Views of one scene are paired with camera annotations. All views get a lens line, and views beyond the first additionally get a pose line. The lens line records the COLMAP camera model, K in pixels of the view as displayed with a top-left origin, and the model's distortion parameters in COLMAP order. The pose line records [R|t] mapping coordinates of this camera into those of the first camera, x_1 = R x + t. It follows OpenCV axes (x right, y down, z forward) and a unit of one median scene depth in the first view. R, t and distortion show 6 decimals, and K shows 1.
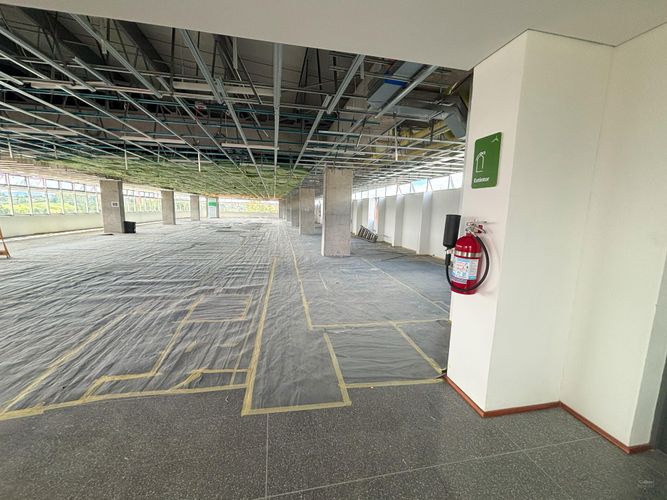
lens RADIAL K [[269.1, 0, 331.2], [0, 269.1, 247.9], [0, 0, 1]] dist [-0.014042, -0.000008]
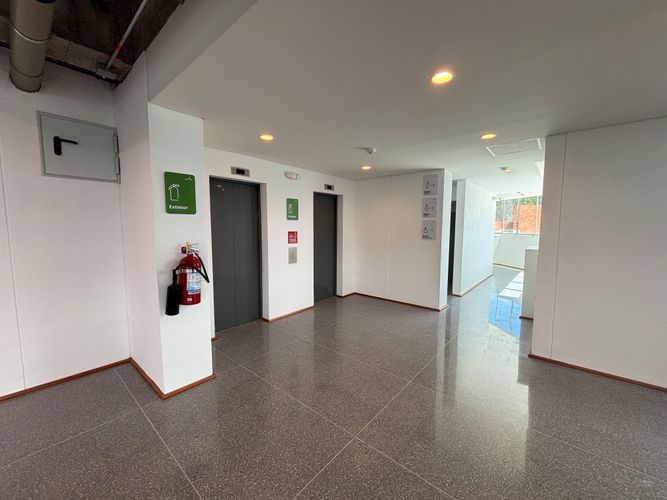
lens RADIAL K [[269.1, 0, 332.9], [0, 269.1, 249.9], [0, 0, 1]] dist [-0.014042, -0.000008]
pose [[-0.615908, -0.077538, 0.783993, -0.849001], [0.124478, 0.973066, 0.194028, -0.217345], [-0.777922, 0.217093, -0.589667, 1.227795]]
